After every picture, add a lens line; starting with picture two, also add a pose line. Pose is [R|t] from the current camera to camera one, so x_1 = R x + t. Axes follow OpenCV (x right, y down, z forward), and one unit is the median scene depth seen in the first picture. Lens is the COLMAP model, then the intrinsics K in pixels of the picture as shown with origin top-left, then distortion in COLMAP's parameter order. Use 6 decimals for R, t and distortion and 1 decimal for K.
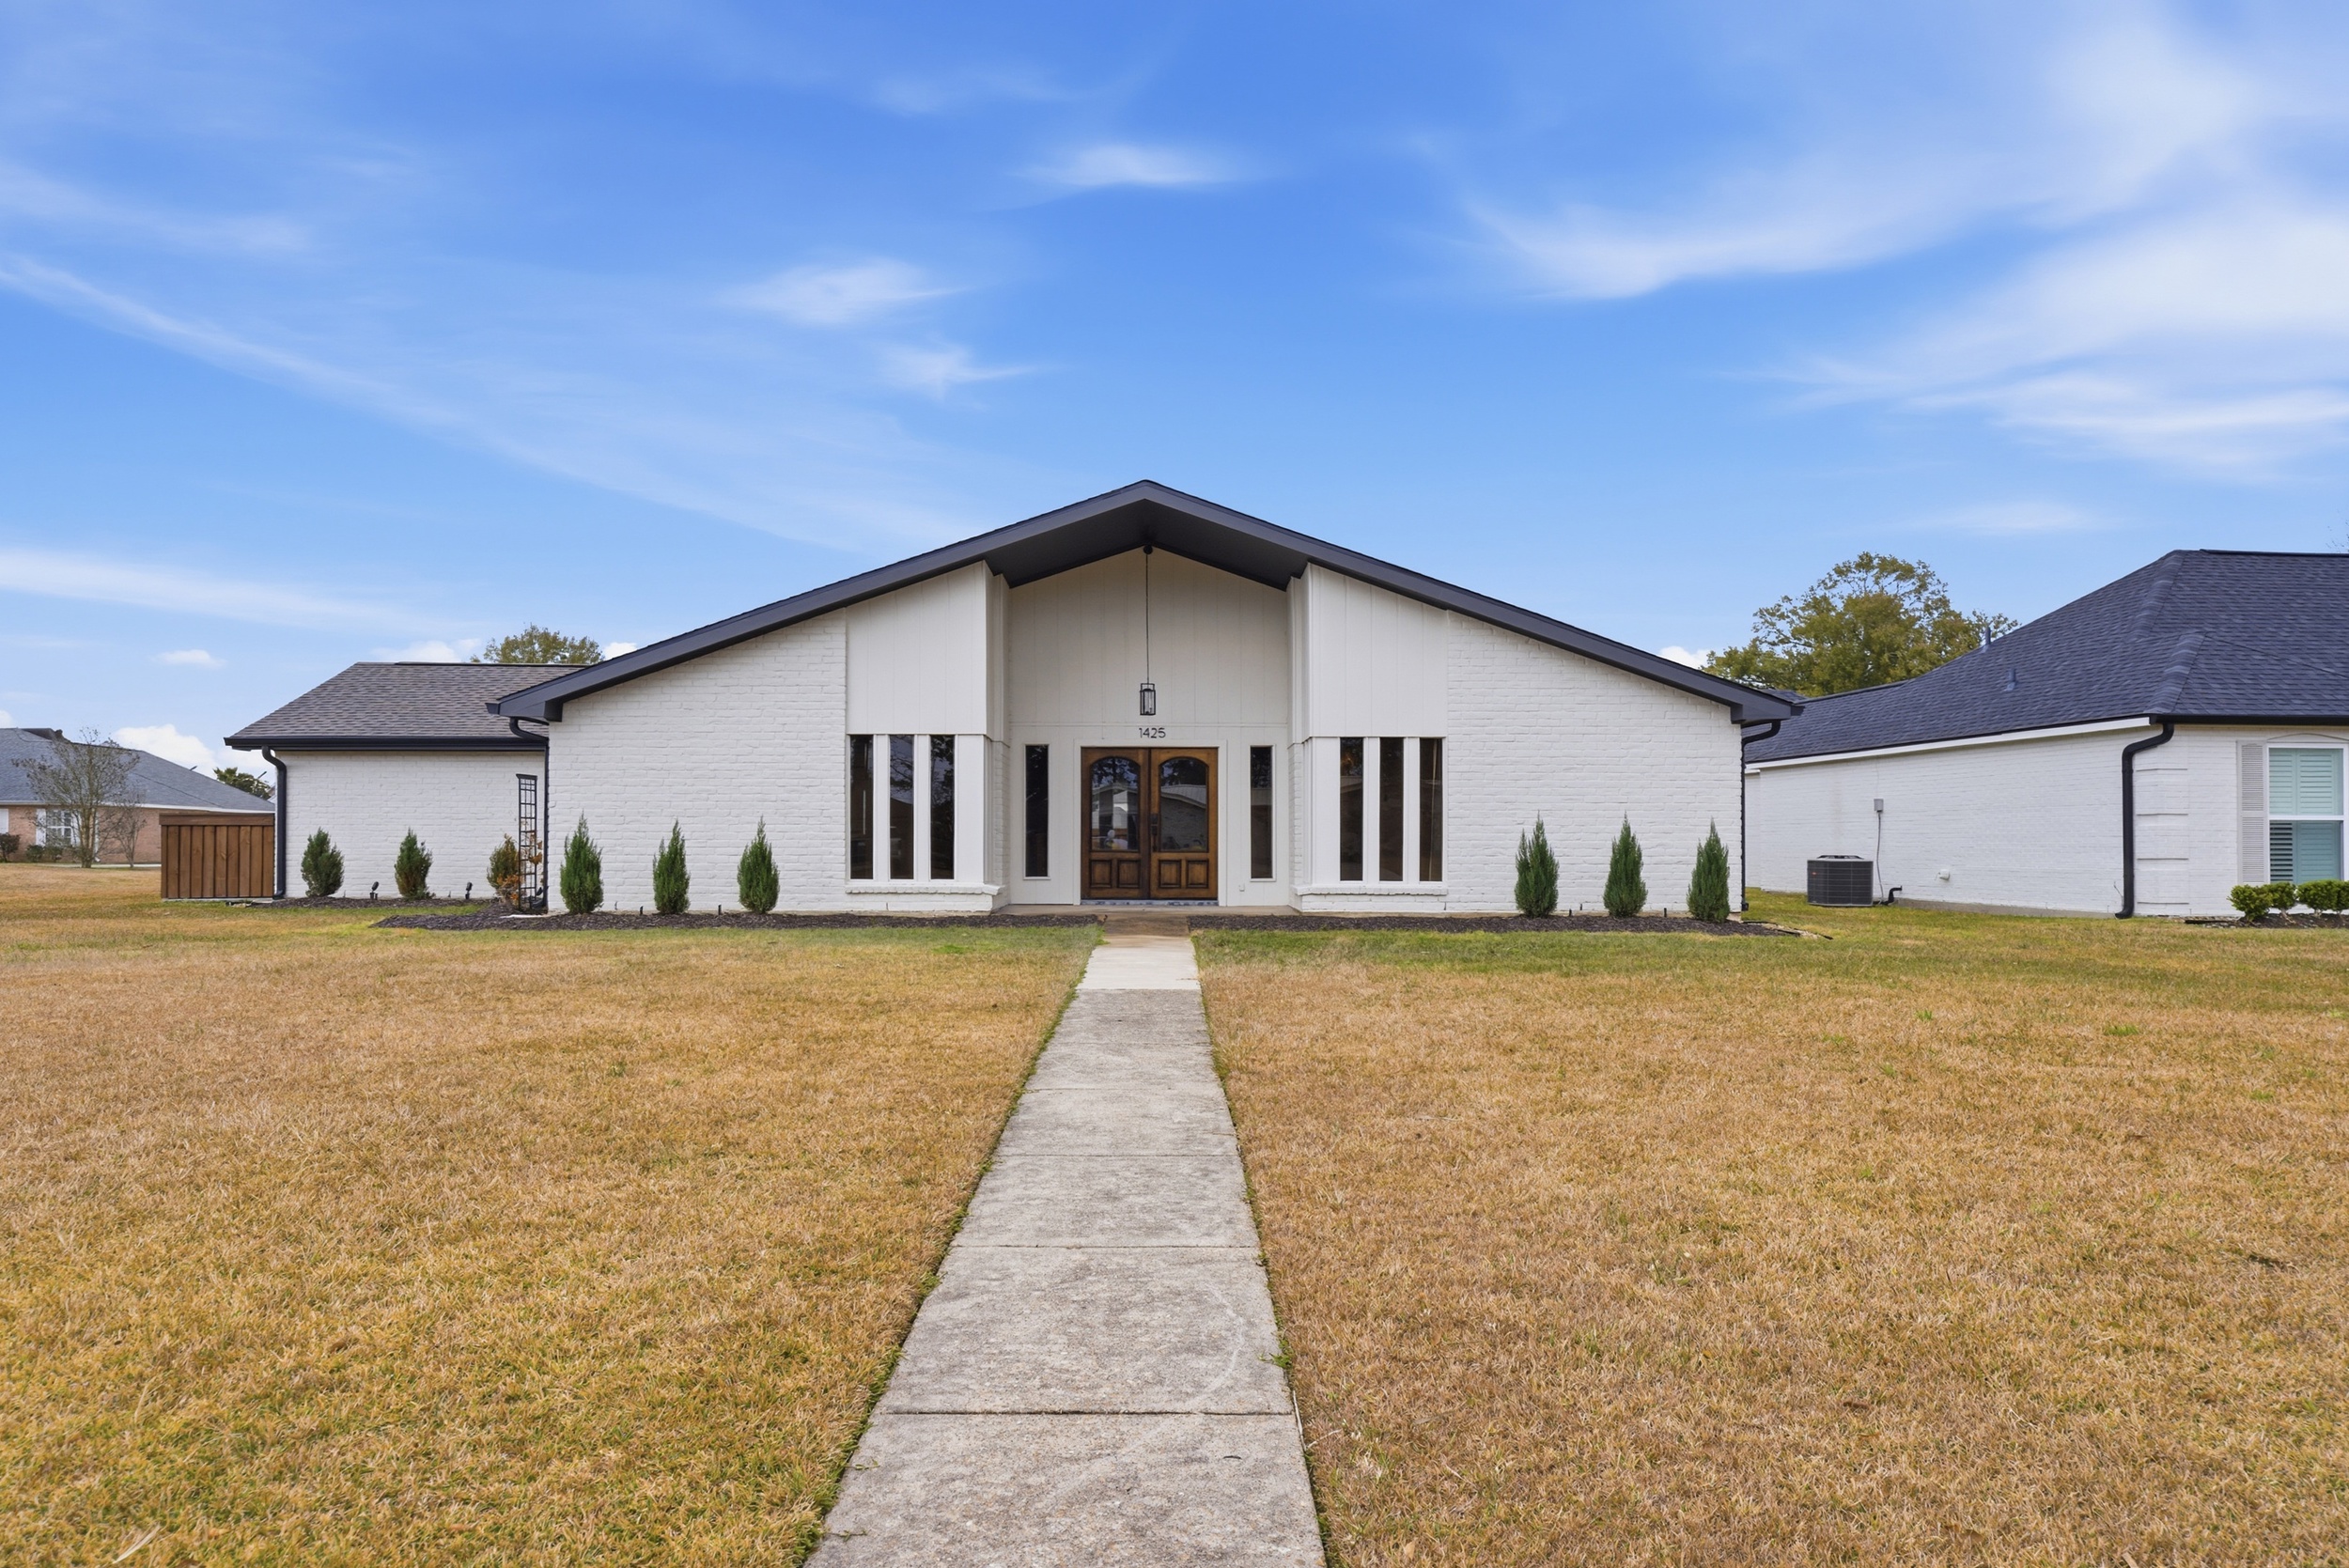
lens RADIAL K [[1535.5, 0, 1182.5], [0, 1535.5, 806.1], [0, 0, 1]] dist [0.011695, -0.000079]
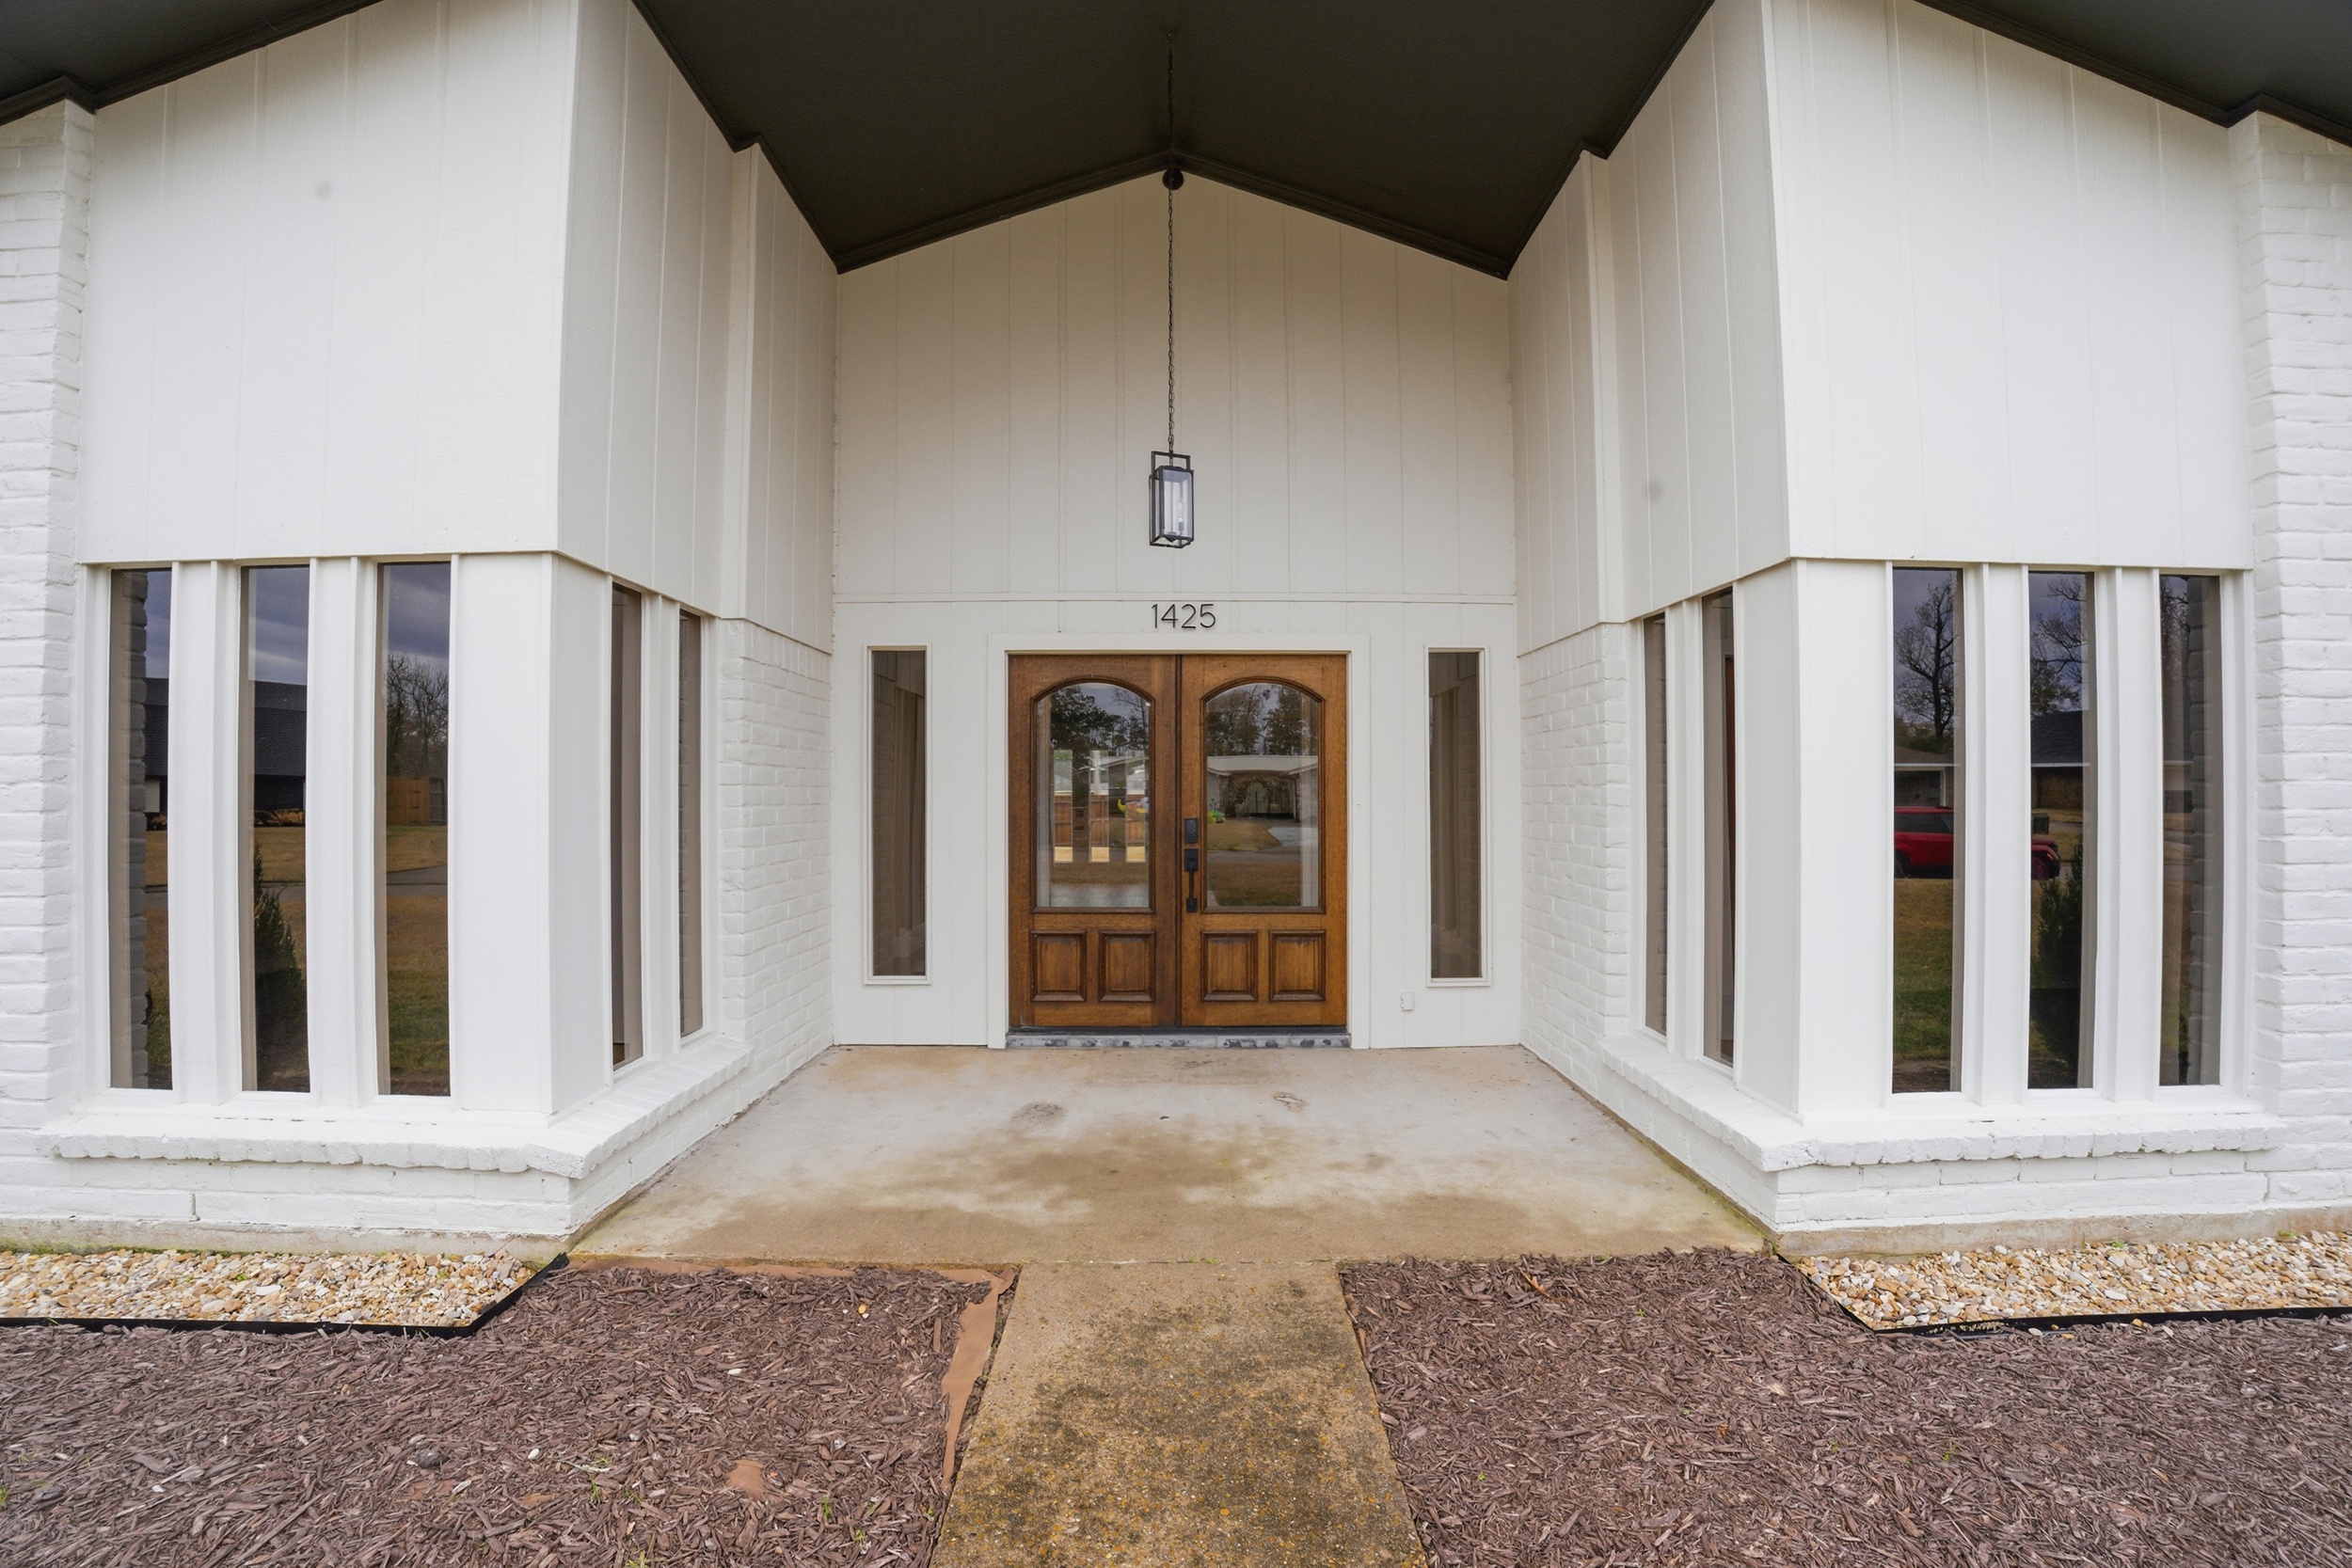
lens RADIAL K [[964.8, 0, 1175.6], [0, 964.8, 787.3], [0, 0, 1]] dist [-0.061357, 0.007571]
pose [[0.999883, -0.002315, -0.015116, -0.020473], [0.002692, 0.999685, 0.024959, -0.010469], [0.015054, -0.024997, 0.999574, 0.833554]]
